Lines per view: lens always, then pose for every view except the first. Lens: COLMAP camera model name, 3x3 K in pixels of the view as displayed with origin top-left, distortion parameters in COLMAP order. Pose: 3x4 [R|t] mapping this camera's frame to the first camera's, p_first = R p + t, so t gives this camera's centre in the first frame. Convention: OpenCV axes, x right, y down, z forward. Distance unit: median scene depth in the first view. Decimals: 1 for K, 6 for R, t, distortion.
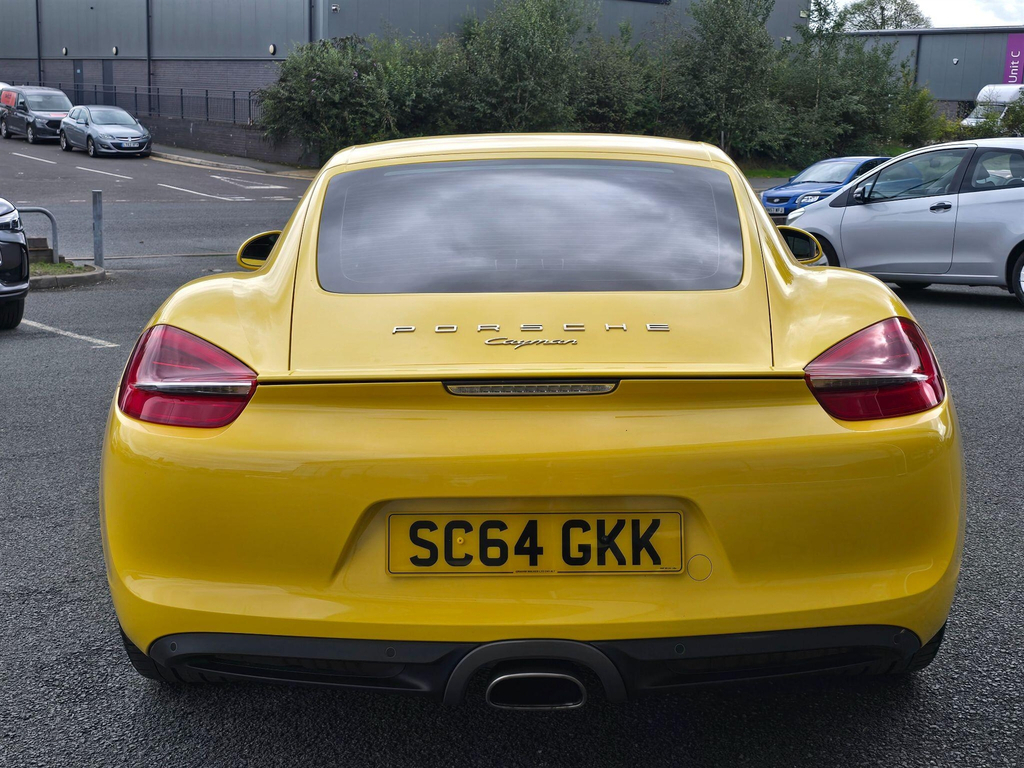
lens RADIAL K [[1384.8, 0, 523.3], [0, 1384.8, 357.5], [0, 0, 1]] dist [0.068218, 0.000000]
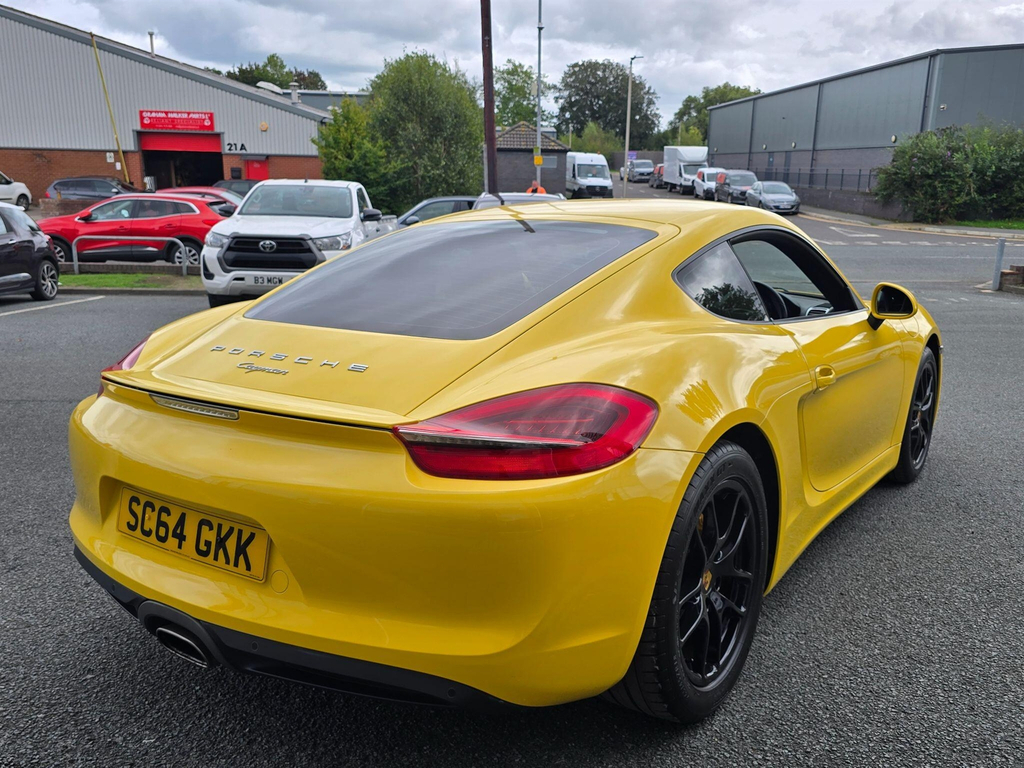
lens RADIAL K [[870.8, 0, 520.0], [0, 870.8, 388.1], [0, 0, 1]] dist [0.048304, -0.031561]
pose [[0.821699, 0.119920, -0.557162, 0.580586], [-0.090021, 0.992650, 0.080889, -0.071785], [0.562767, -0.016310, 0.826455, 0.447481]]
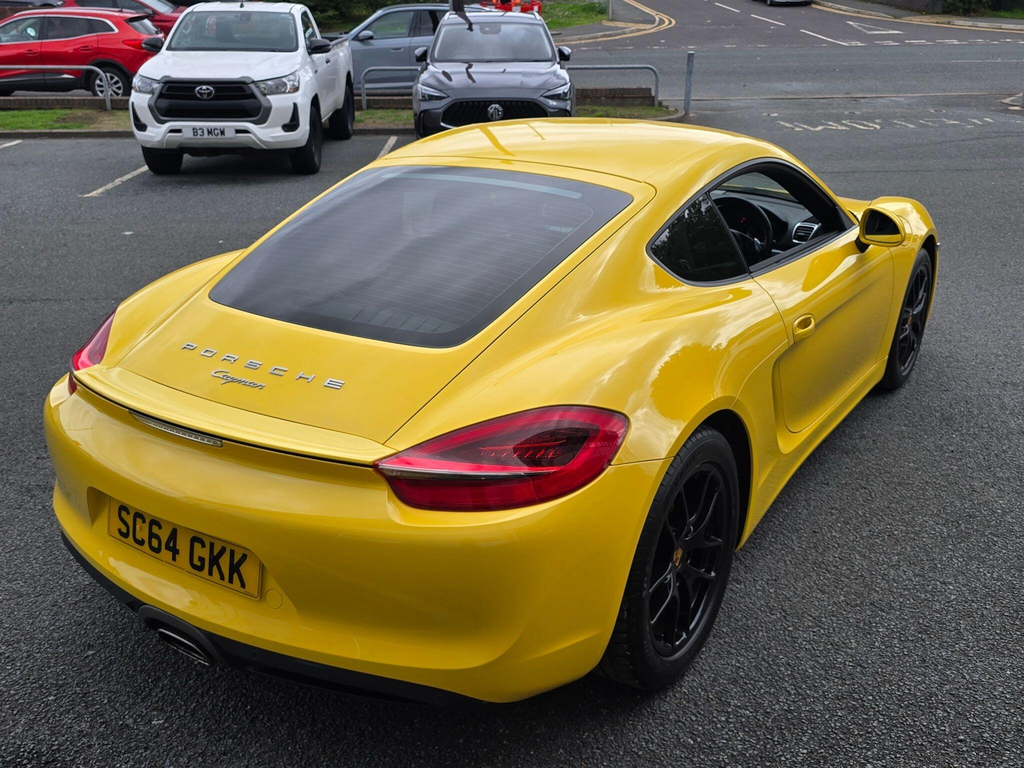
lens RADIAL K [[963.5, 0, 514.6], [0, 963.5, 379.8], [0, 0, 1]] dist [0.040037, 0.000000]
pose [[0.834920, 0.194417, -0.514889, 0.607812], [-0.068075, 0.964826, 0.253921, -0.228768], [0.546144, -0.176952, 0.818788, 0.391687]]
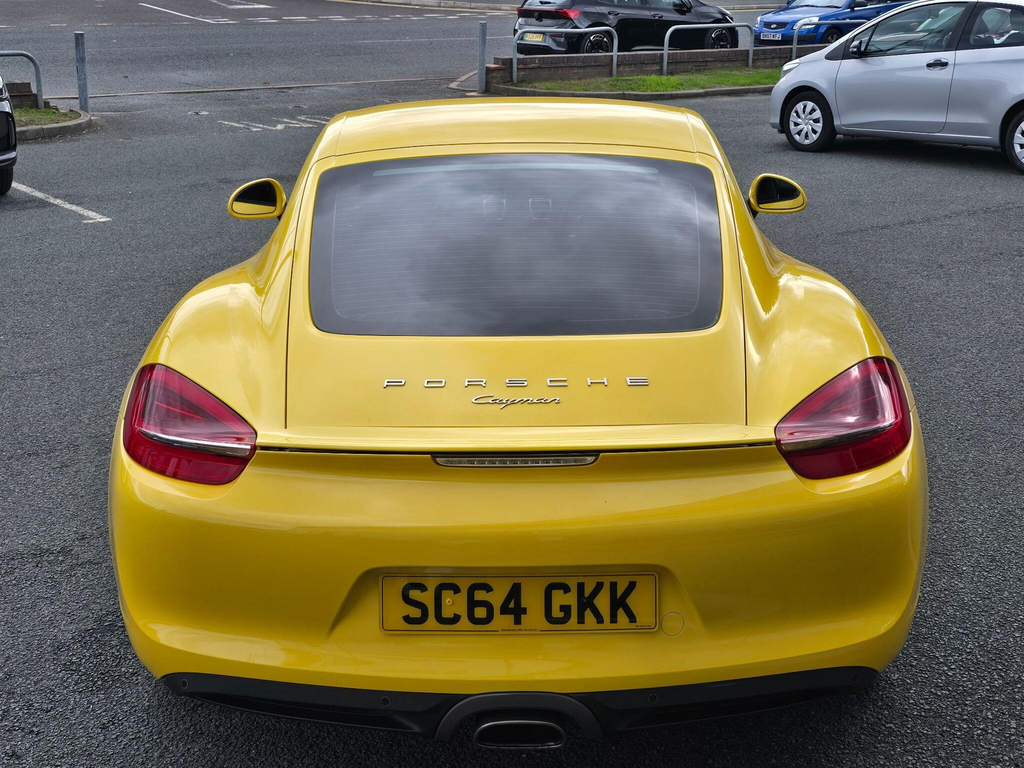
lens RADIAL K [[1384.8, 0, 511.1], [0, 1384.8, 360.9], [0, 0, 1]] dist [0.068218, 0.000000]
pose [[0.999997, 0.000139, -0.002494, 0.004212], [0.000215, 0.989990, 0.141139, -0.173601], [0.002489, -0.141139, 0.989987, -0.028739]]
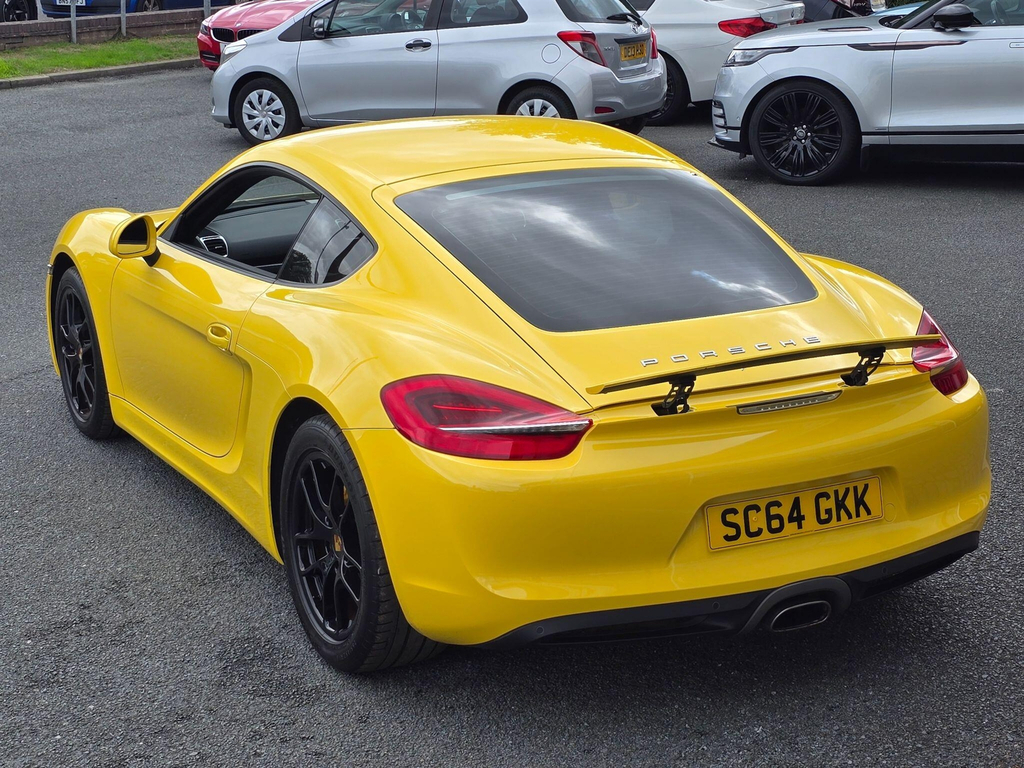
lens RADIAL K [[1880.8, 0, 511.5], [0, 1880.8, 384.4], [0, 0, 1]] dist [0.140695, 0.000000]
pose [[0.884630, -0.115906, 0.451659, -0.932491], [0.060896, 0.989036, 0.134537, -0.228181], [-0.462300, -0.091512, 0.881989, -0.451870]]
